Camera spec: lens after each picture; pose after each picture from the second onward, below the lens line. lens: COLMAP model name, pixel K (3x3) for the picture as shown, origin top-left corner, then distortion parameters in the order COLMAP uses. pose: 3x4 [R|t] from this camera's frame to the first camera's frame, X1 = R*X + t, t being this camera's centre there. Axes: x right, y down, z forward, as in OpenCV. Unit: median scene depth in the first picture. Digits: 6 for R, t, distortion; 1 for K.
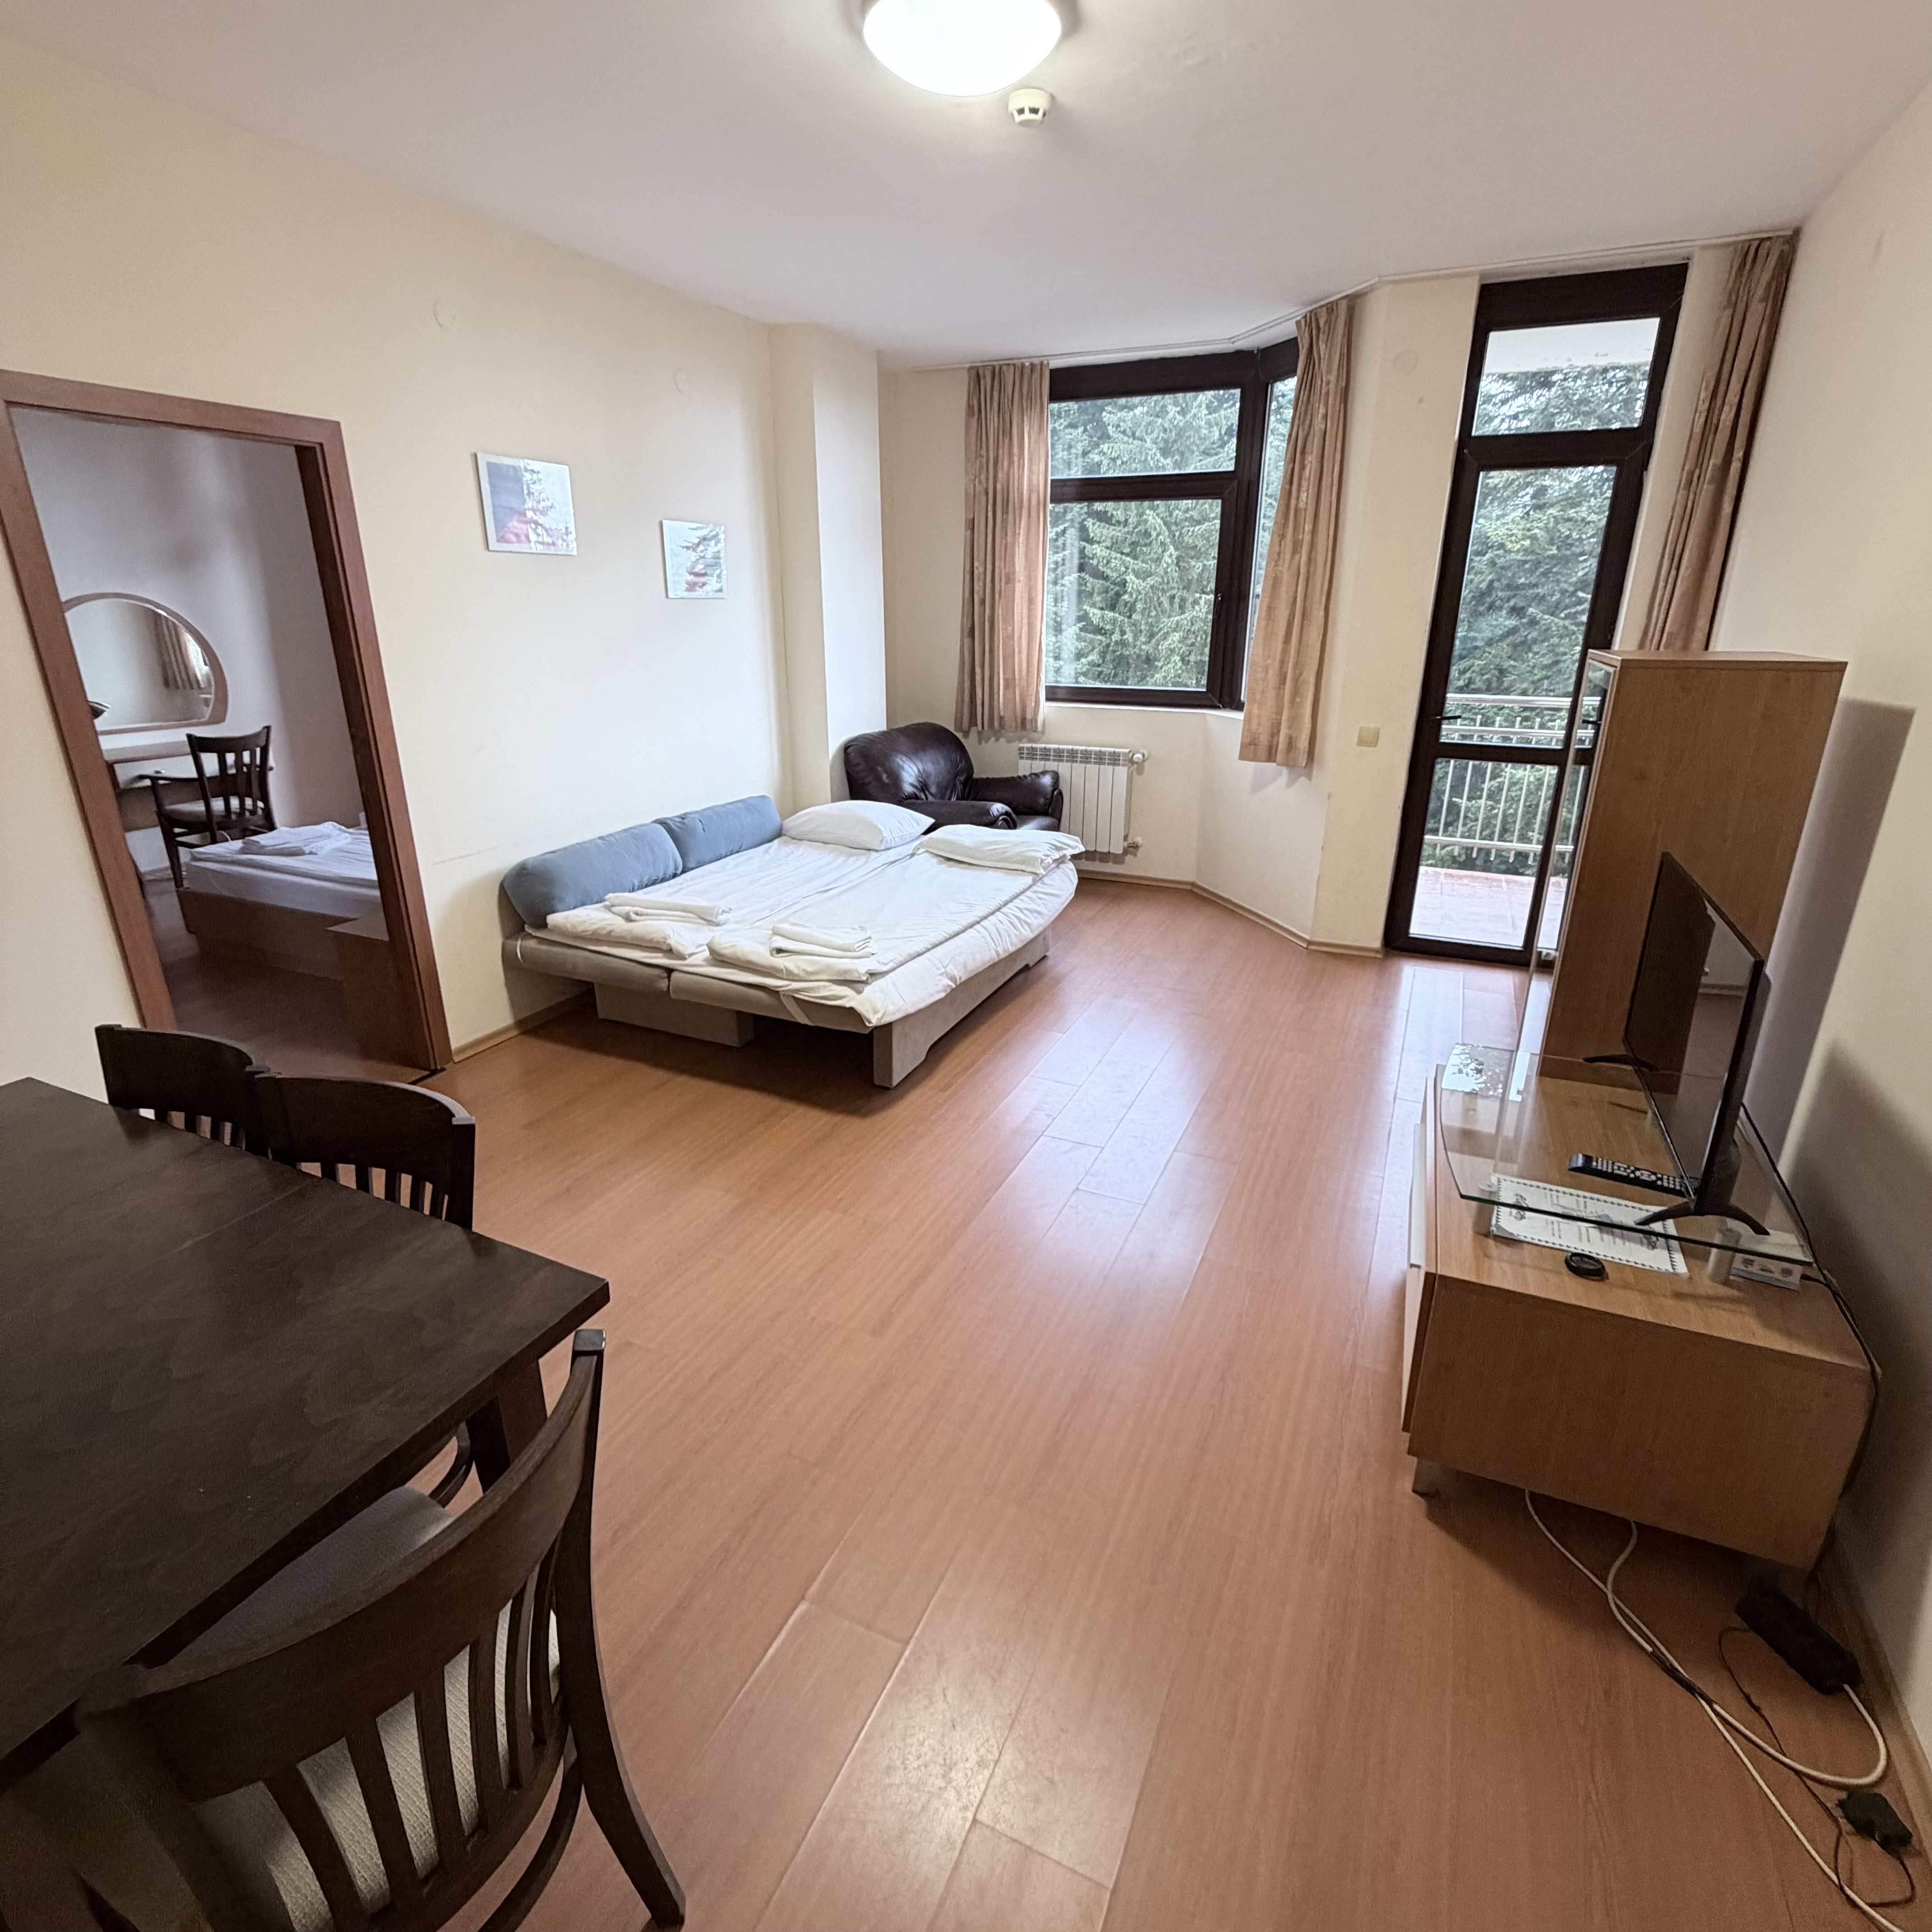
lens RADIAL K [[1019.4, 0, 970.1], [0, 1019.4, 957.1], [0, 0, 1]] dist [-0.000306, -0.000457]
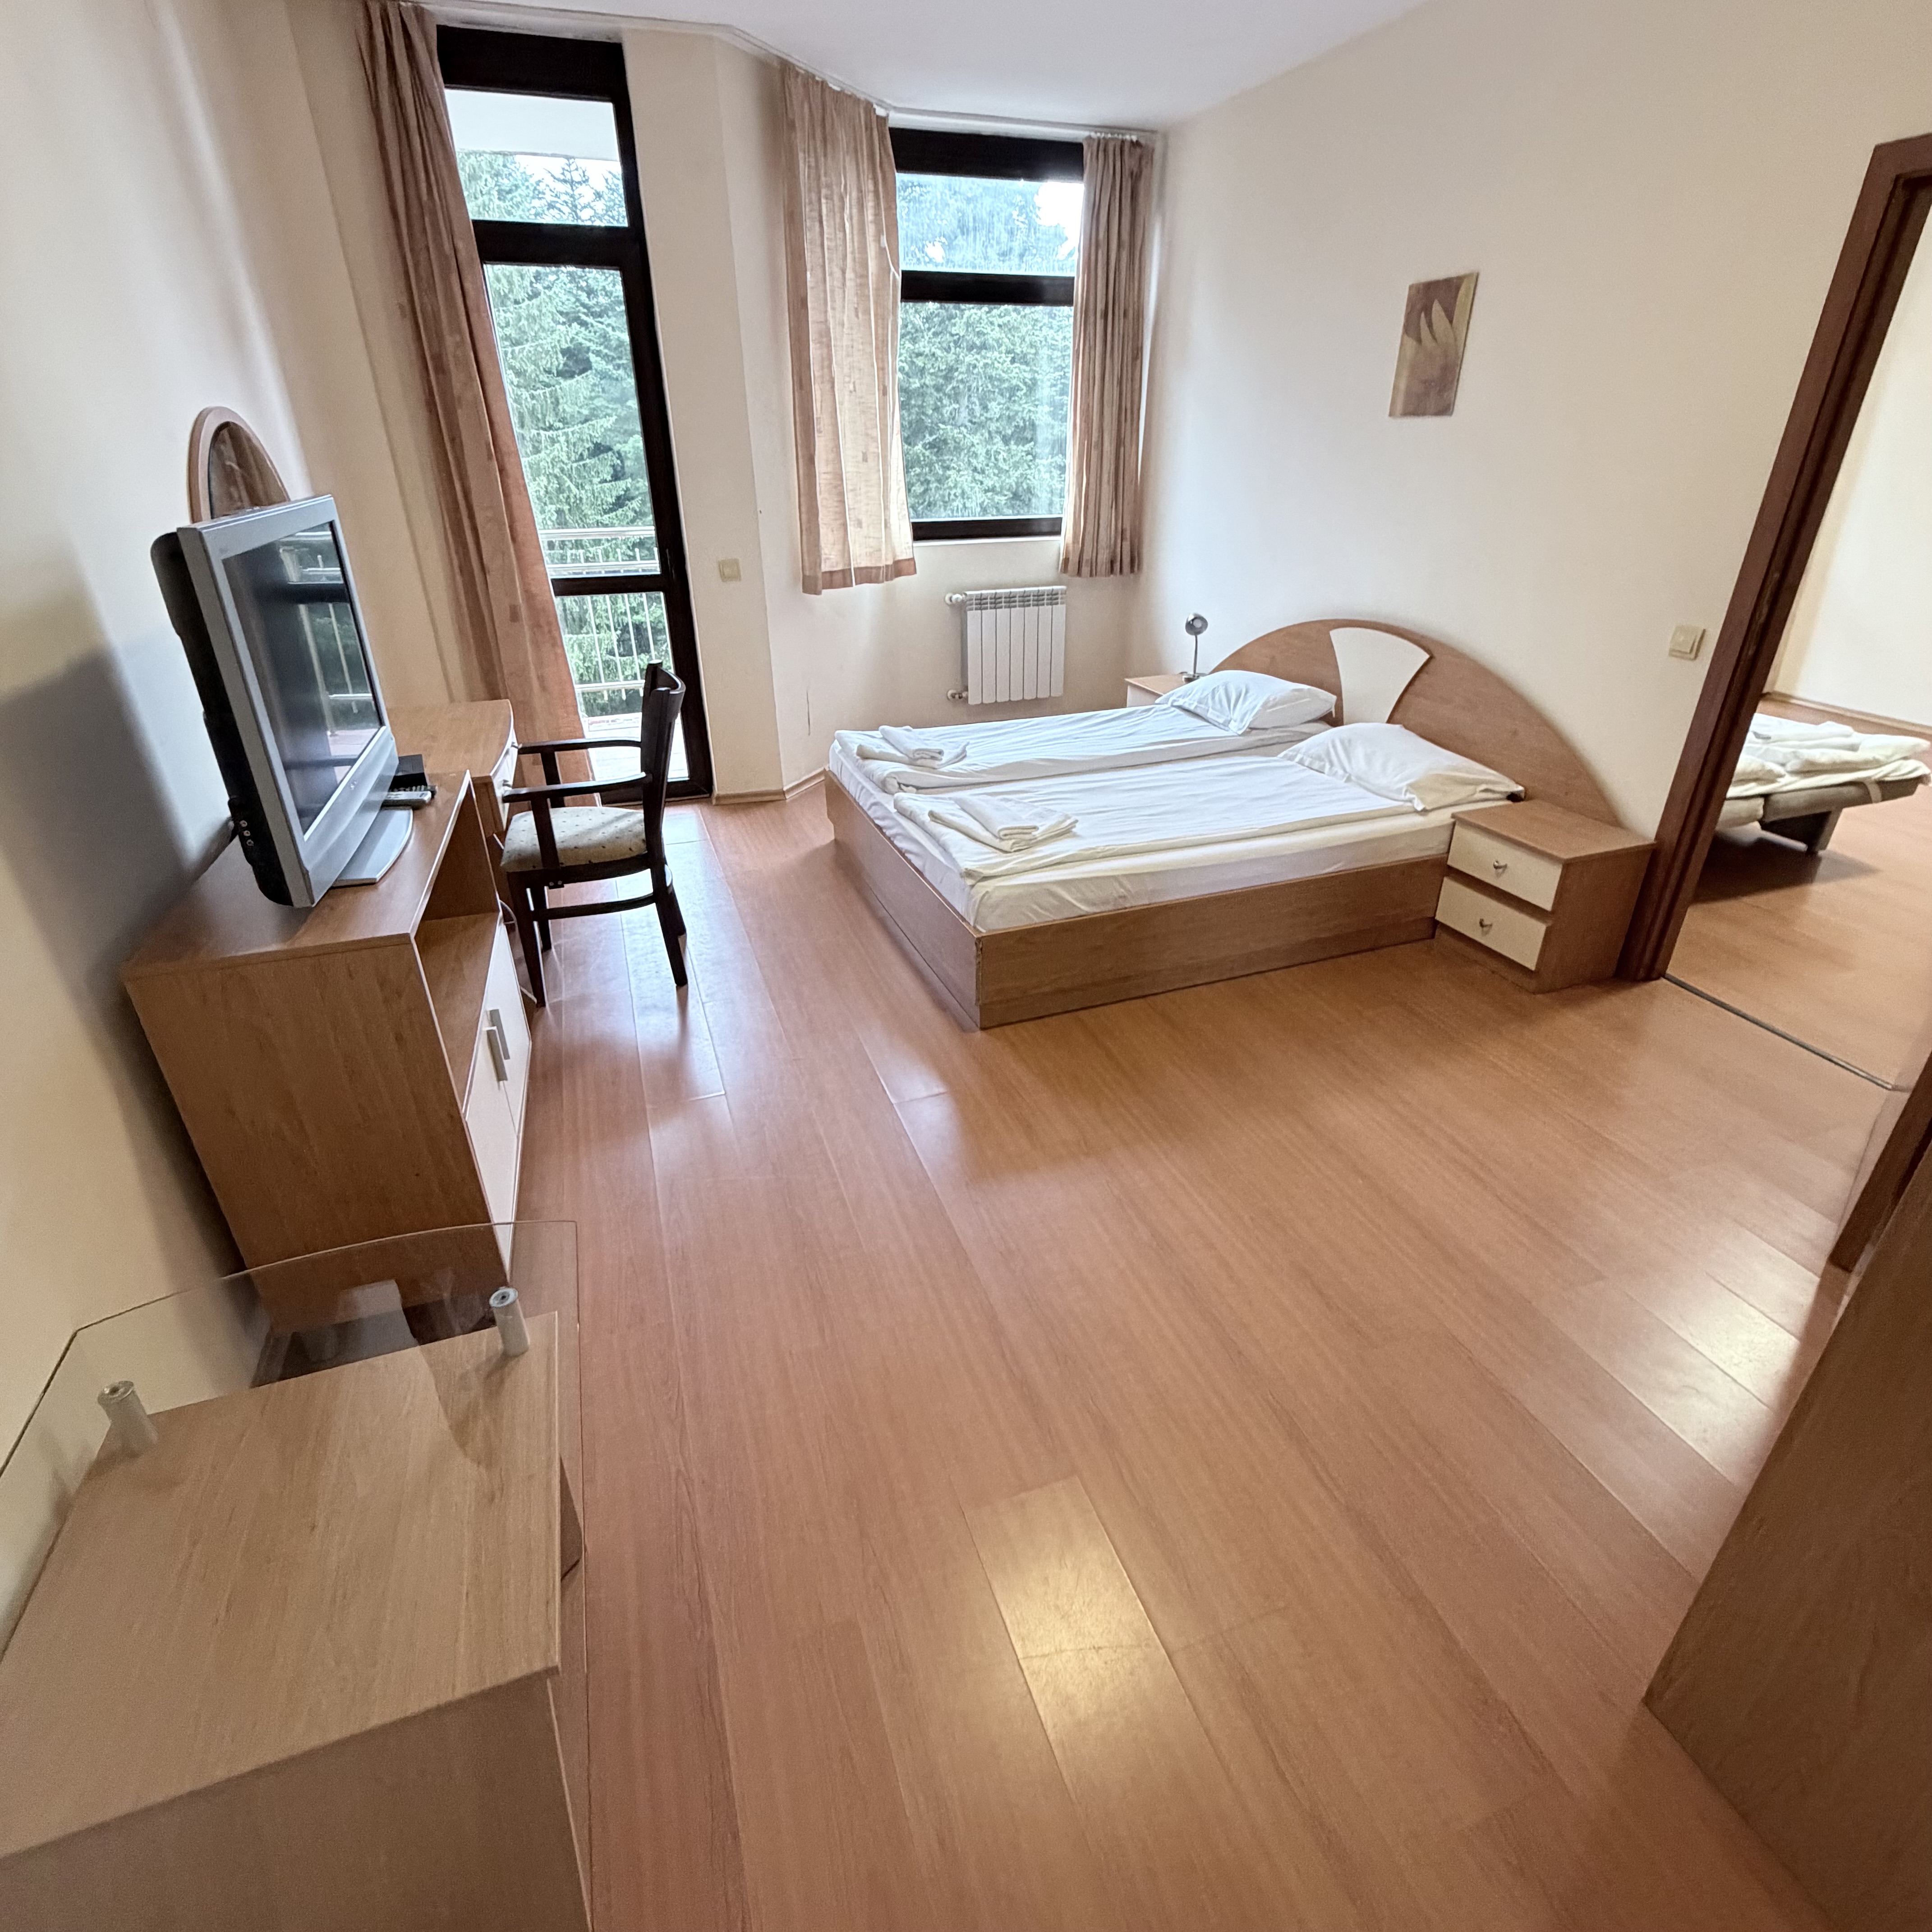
lens RADIAL K [[1019.4, 0, 970.1], [0, 1019.4, 957.1], [0, 0, 1]] dist [-0.000306, -0.000457]
pose [[0.710420, -0.334345, 0.619288, -0.637484], [0.234372, 0.942114, 0.239772, -0.110501], [-0.663606, -0.025195, 0.747658, 0.301023]]
